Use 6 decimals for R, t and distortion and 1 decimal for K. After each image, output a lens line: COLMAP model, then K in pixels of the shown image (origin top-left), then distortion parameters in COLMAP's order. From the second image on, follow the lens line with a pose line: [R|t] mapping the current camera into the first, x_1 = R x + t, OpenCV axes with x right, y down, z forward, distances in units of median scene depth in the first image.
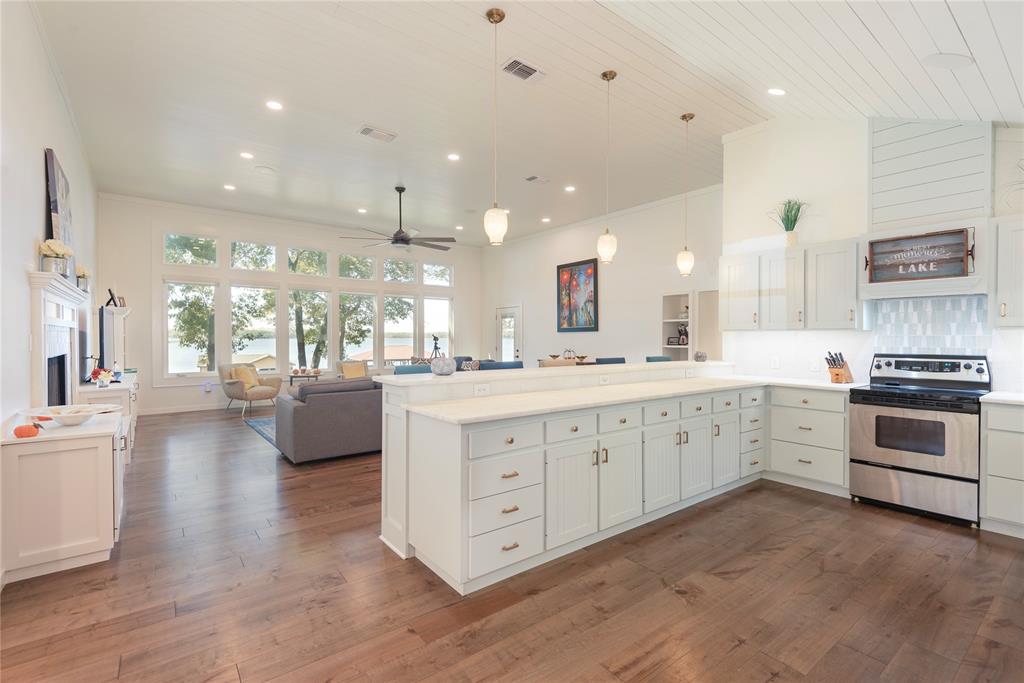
lens RADIAL K [[460.3, 0, 510.6], [0, 460.3, 339.8], [0, 0, 1]] dist [0.025648, -0.013834]
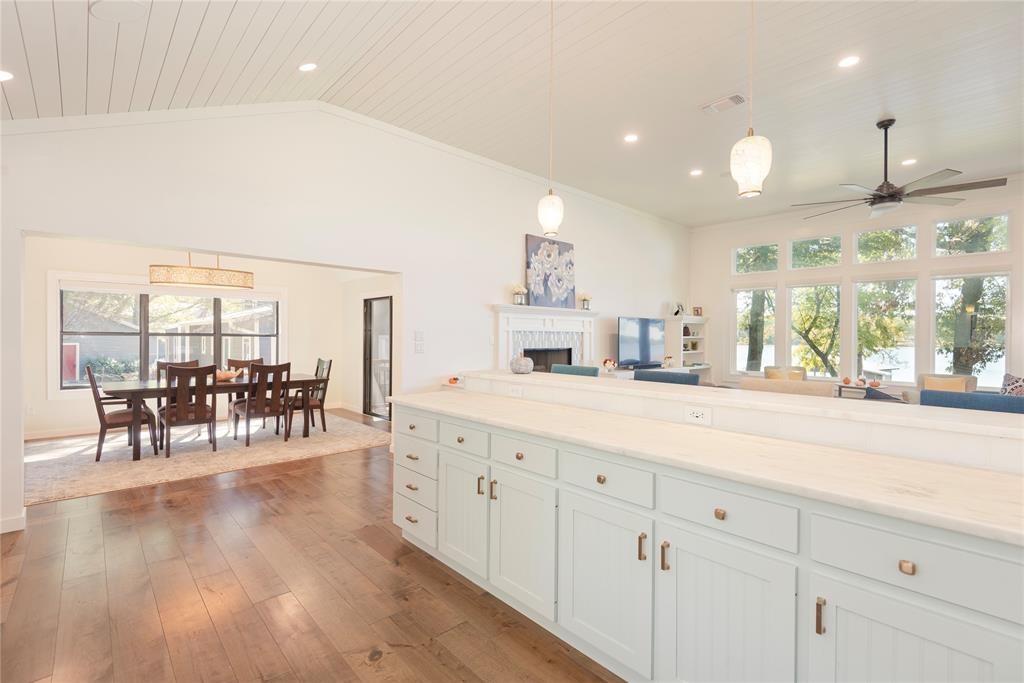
lens RADIAL K [[460.3, 0, 509.3], [0, 460.3, 339.2], [0, 0, 1]] dist [0.025648, -0.013834]
pose [[0.086977, 0.005020, -0.996198, 0.622008], [-0.012731, 0.999911, 0.003928, -0.003943], [0.996129, 0.012341, 0.087033, 0.606973]]
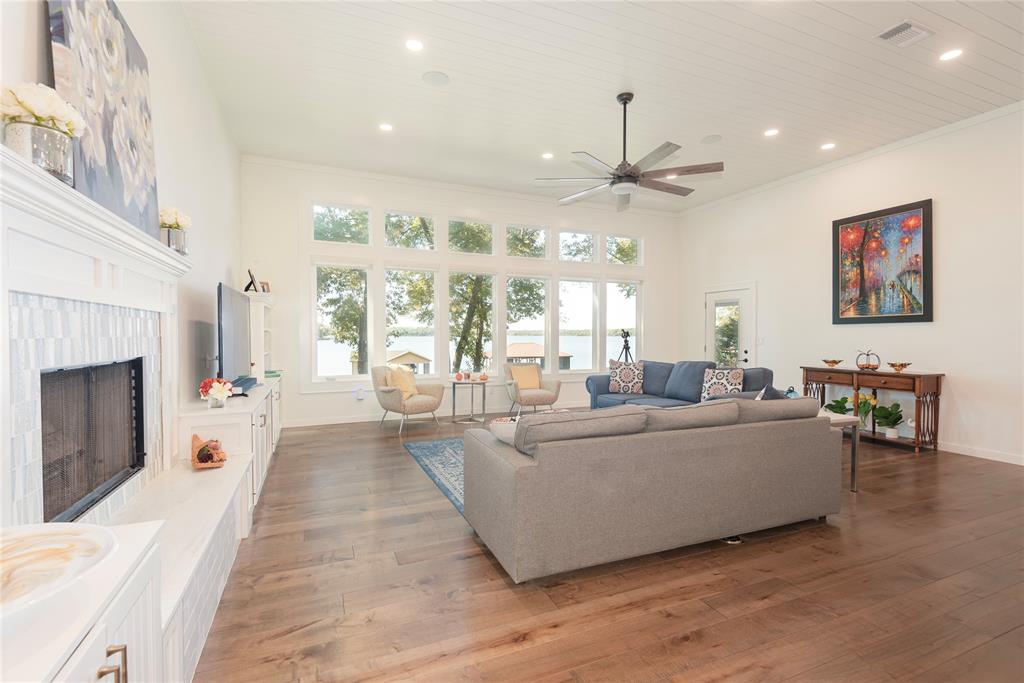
lens RADIAL K [[460.3, 0, 511.9], [0, 460.3, 342.1], [0, 0, 1]] dist [0.025648, -0.013834]
pose [[0.967200, 0.004138, -0.253984, -0.352271], [-0.001589, 0.999946, 0.010239, 0.005291], [0.254012, -0.009500, 0.967154, 0.531784]]
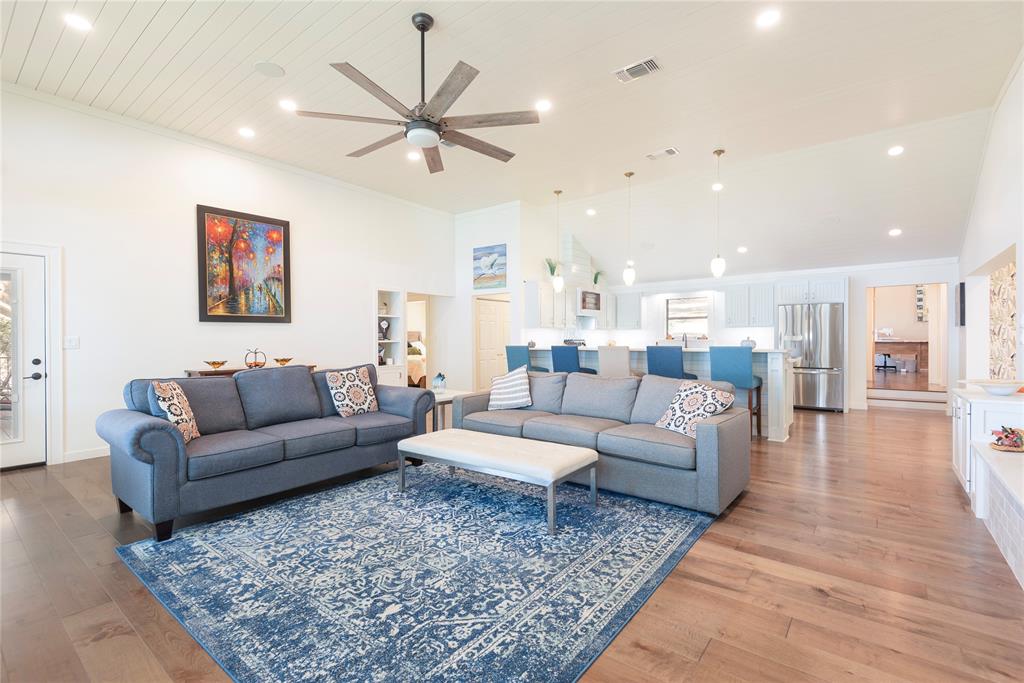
lens RADIAL K [[460.3, 0, 513.4], [0, 460.3, 338.7], [0, 0, 1]] dist [0.025648, -0.013834]
pose [[-0.248972, 0.000164, 0.968511, -1.154638], [0.011041, 0.999935, 0.002668, 0.015842], [-0.968448, 0.011358, -0.248958, 1.607994]]
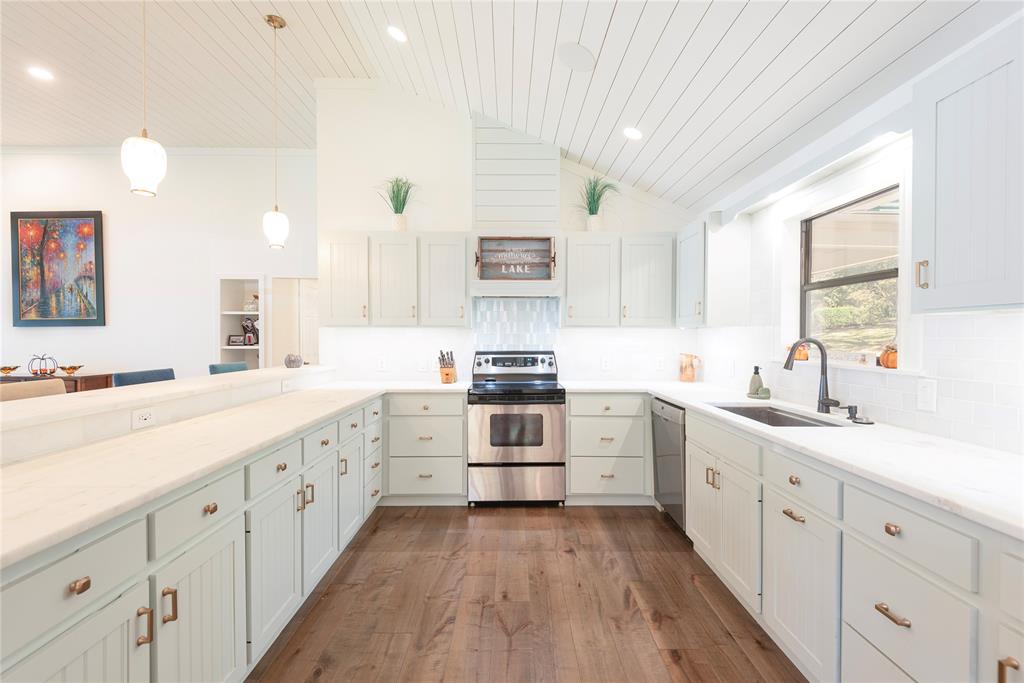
lens RADIAL K [[460.3, 0, 510.0], [0, 460.3, 339.6], [0, 0, 1]] dist [0.025648, -0.013834]
pose [[0.607821, -0.008611, 0.794027, 0.033134], [0.005100, 0.999963, 0.006940, -0.001863], [-0.794057, -0.000169, 0.607843, 0.301326]]
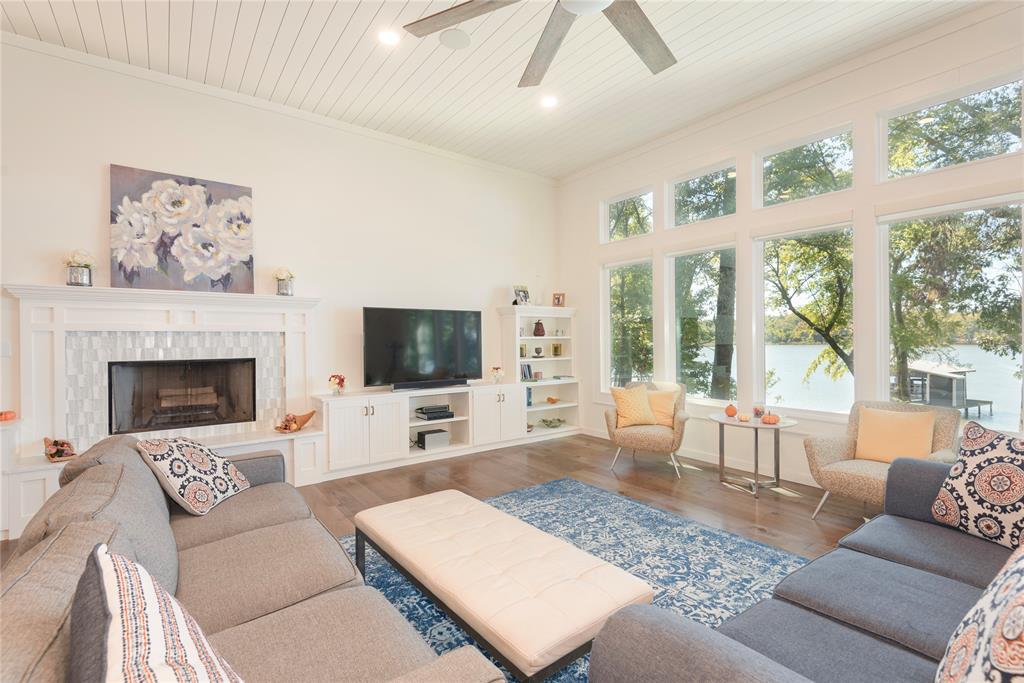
lens RADIAL K [[460.3, 0, 509.9], [0, 460.3, 340.6], [0, 0, 1]] dist [0.025648, -0.013834]
pose [[-0.015793, 0.001330, -0.999874, 0.038717], [-0.000203, 0.999999, 0.001333, -0.008578], [0.999875, 0.000224, -0.015793, 1.495073]]
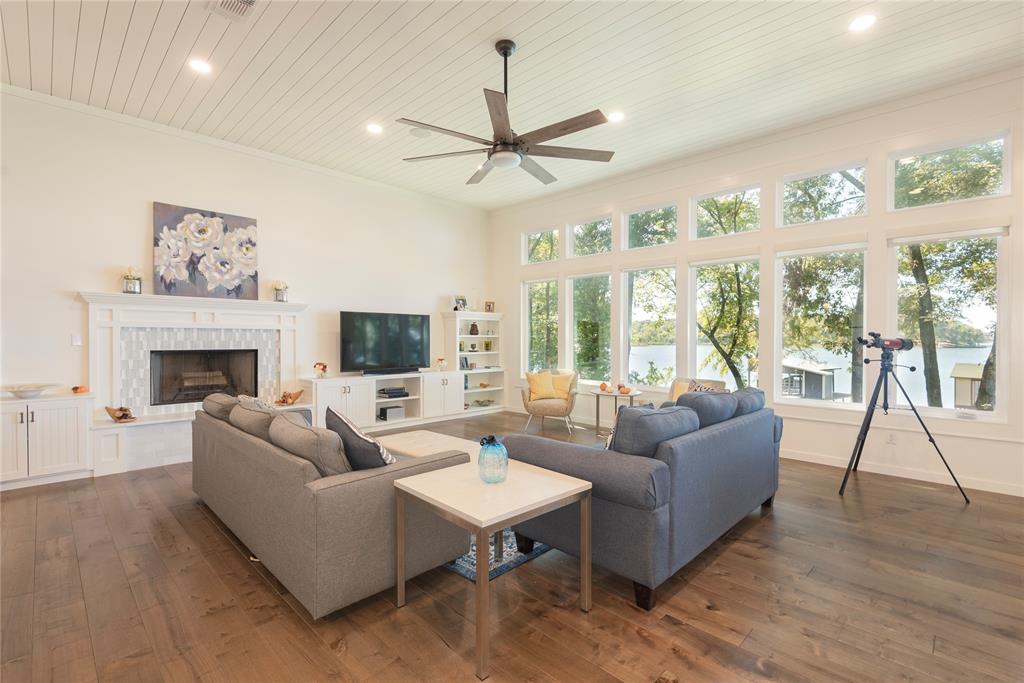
lens RADIAL K [[460.3, 0, 510.4], [0, 460.3, 340.6], [0, 0, 1]] dist [0.025648, -0.013834]
pose [[0.135116, 0.004743, -0.990818, 0.421862], [-0.010381, 0.999940, 0.003371, -0.005615], [0.990775, 0.009830, 0.135157, 1.460810]]
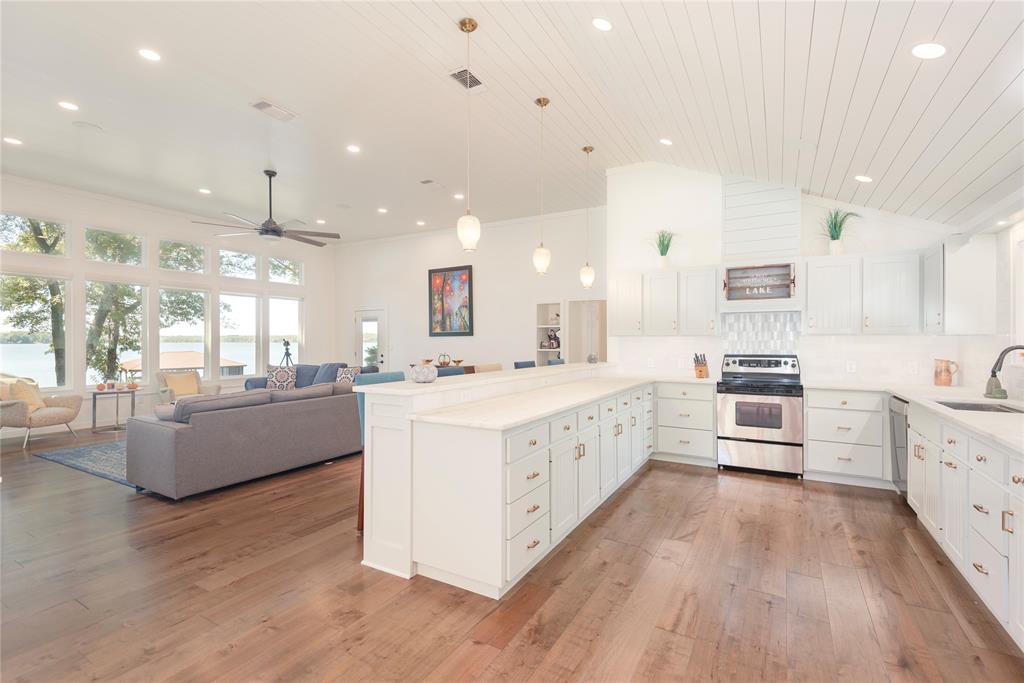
lens RADIAL K [[460.3, 0, 510.4], [0, 460.3, 340.6], [0, 0, 1]] dist [0.025648, -0.013834]
pose [[0.925572, -0.002070, 0.378566, -0.236536], [0.004143, 0.999981, -0.004662, -0.004804], [-0.378549, 0.005884, 0.925563, 0.025224]]
